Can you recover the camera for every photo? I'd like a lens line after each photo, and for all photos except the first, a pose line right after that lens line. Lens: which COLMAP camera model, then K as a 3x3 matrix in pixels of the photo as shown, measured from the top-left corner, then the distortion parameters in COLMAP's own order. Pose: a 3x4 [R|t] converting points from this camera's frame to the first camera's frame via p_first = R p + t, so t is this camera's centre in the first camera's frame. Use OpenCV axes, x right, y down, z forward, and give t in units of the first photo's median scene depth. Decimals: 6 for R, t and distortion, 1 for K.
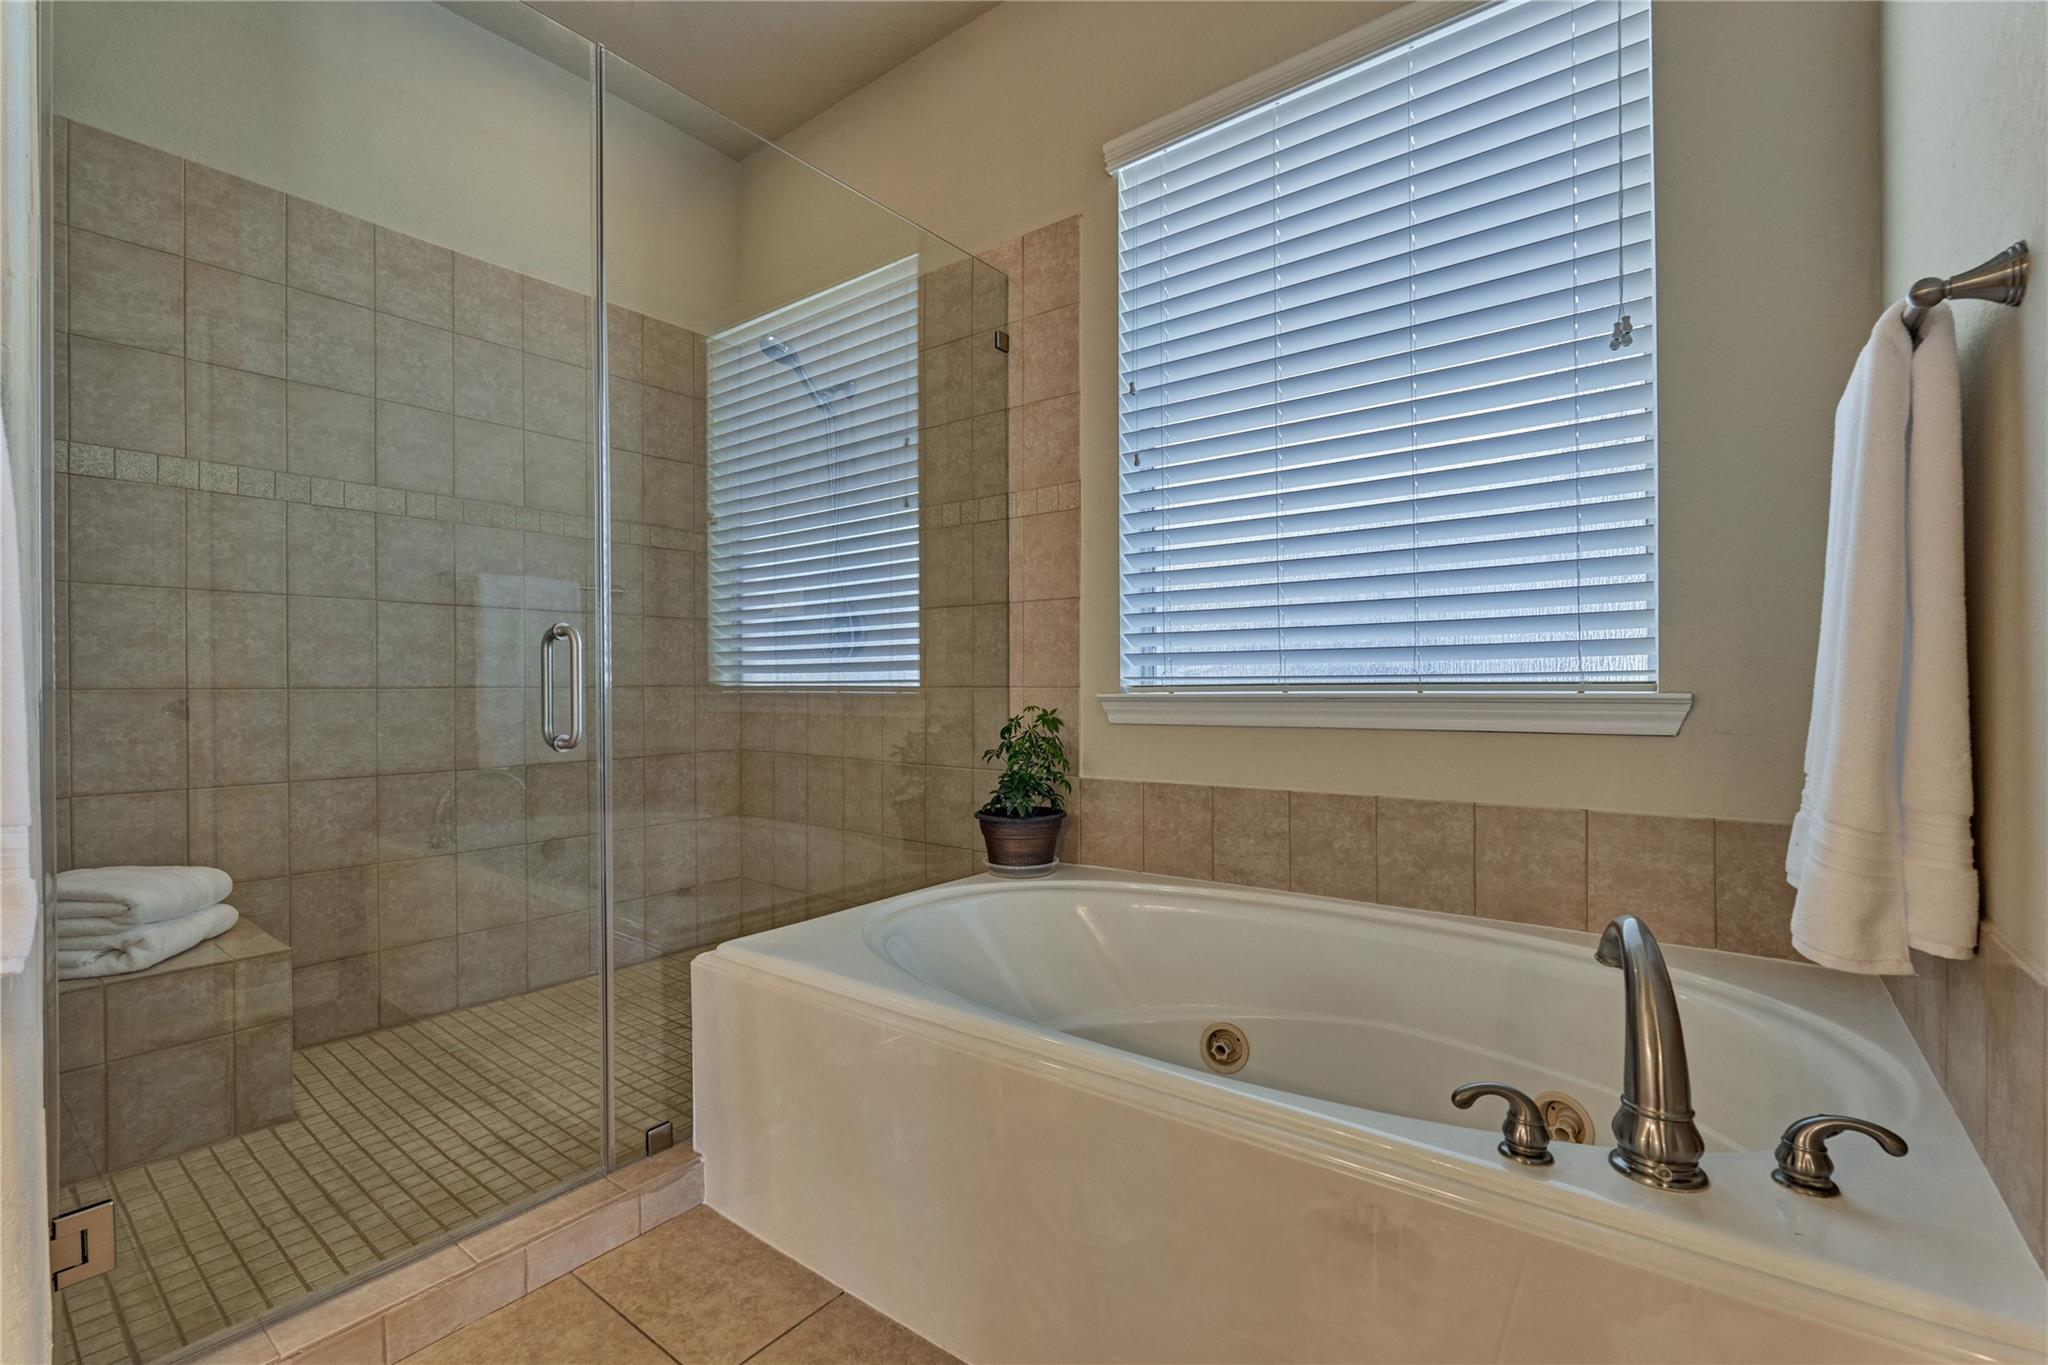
lens RADIAL K [[891.7, 0, 1025.4], [0, 891.7, 686.4], [0, 0, 1]] dist [-0.004297, -0.000077]
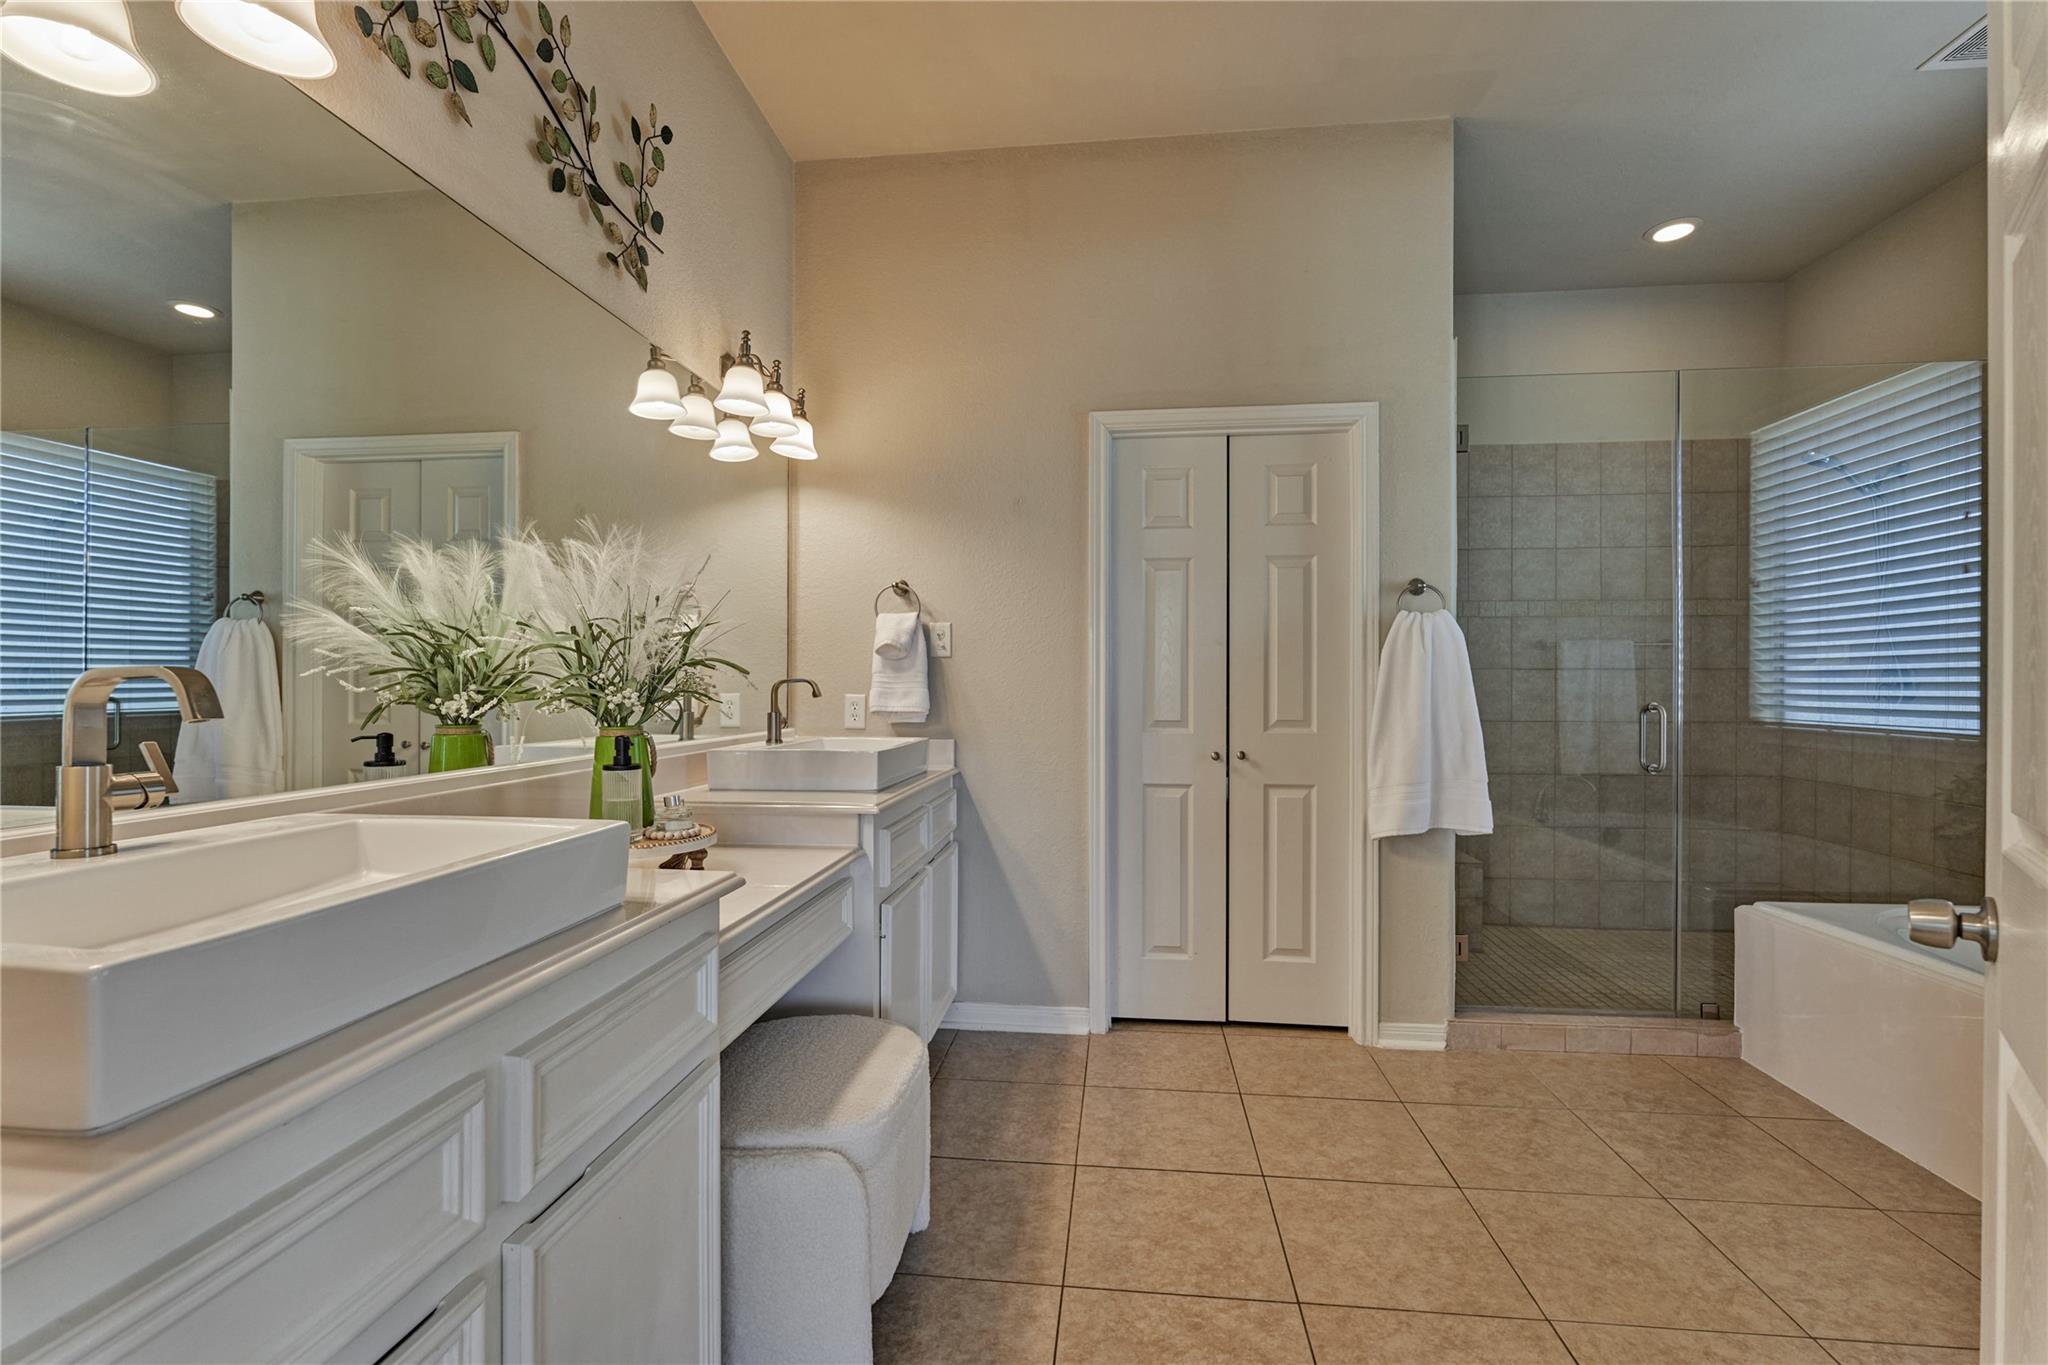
lens RADIAL K [[891.7, 0, 1034.1], [0, 891.7, 688.7], [0, 0, 1]] dist [-0.004297, -0.000077]
pose [[0.524422, 0.009213, -0.851408, 0.206577], [-0.006794, 0.999955, 0.006636, -0.058806], [0.851431, 0.002304, 0.524461, -0.585640]]
